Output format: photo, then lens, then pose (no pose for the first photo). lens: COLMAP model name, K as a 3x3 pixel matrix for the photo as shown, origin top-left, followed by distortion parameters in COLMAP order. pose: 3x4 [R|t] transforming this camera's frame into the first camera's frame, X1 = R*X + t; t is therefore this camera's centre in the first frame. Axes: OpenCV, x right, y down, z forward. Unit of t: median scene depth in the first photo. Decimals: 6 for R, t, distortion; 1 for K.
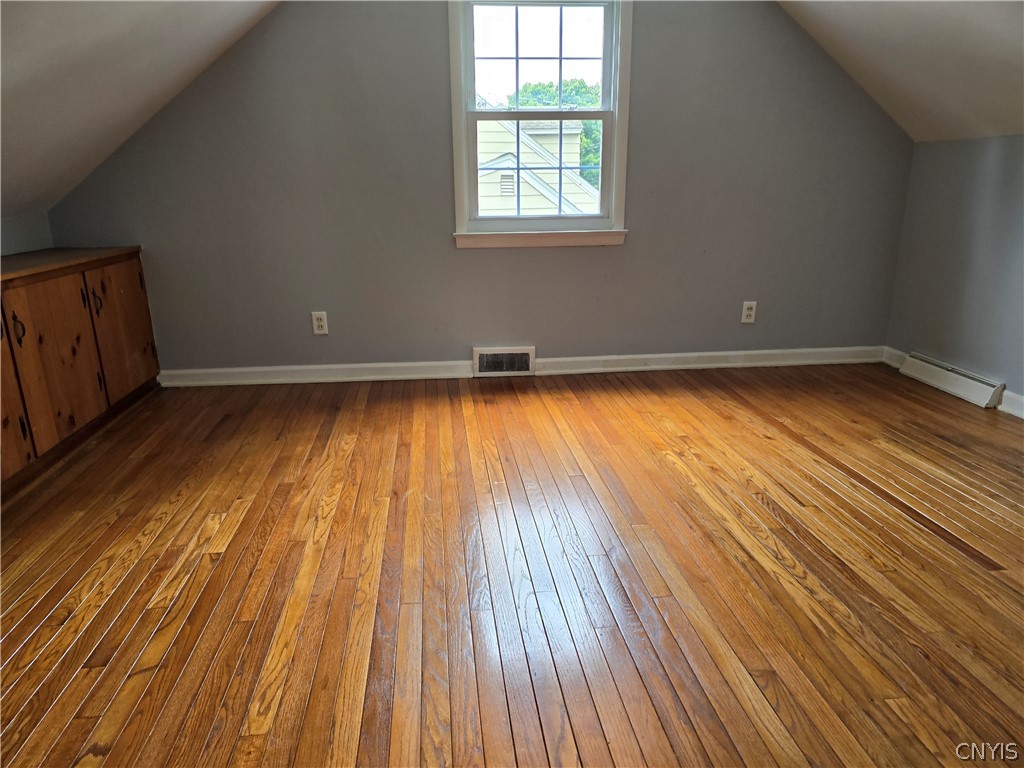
lens RADIAL K [[671.2, 0, 505.8], [0, 671.2, 402.1], [0, 0, 1]] dist [0.068247, -0.061144]
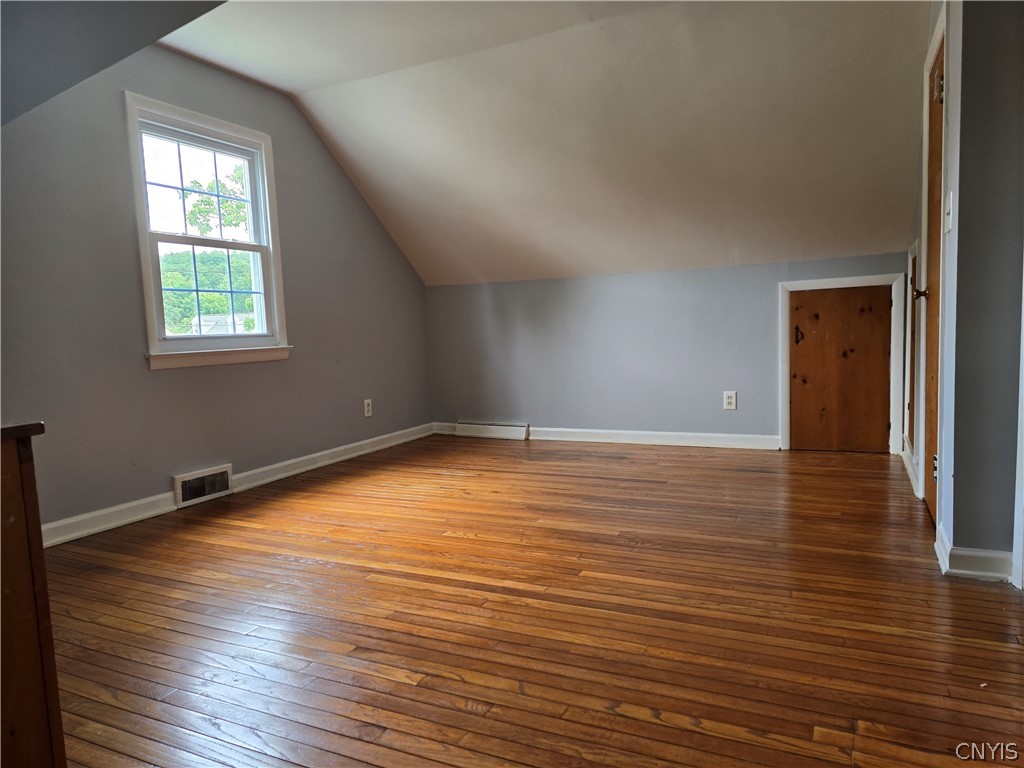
lens RADIAL K [[671.2, 0, 505.8], [0, 671.2, 402.1], [0, 0, 1]] dist [0.068247, -0.061144]
pose [[0.533587, -0.104437, 0.839272, -0.587508], [0.282169, 0.957471, -0.060250, 0.004636], [-0.797286, 0.268965, 0.540363, 0.127938]]
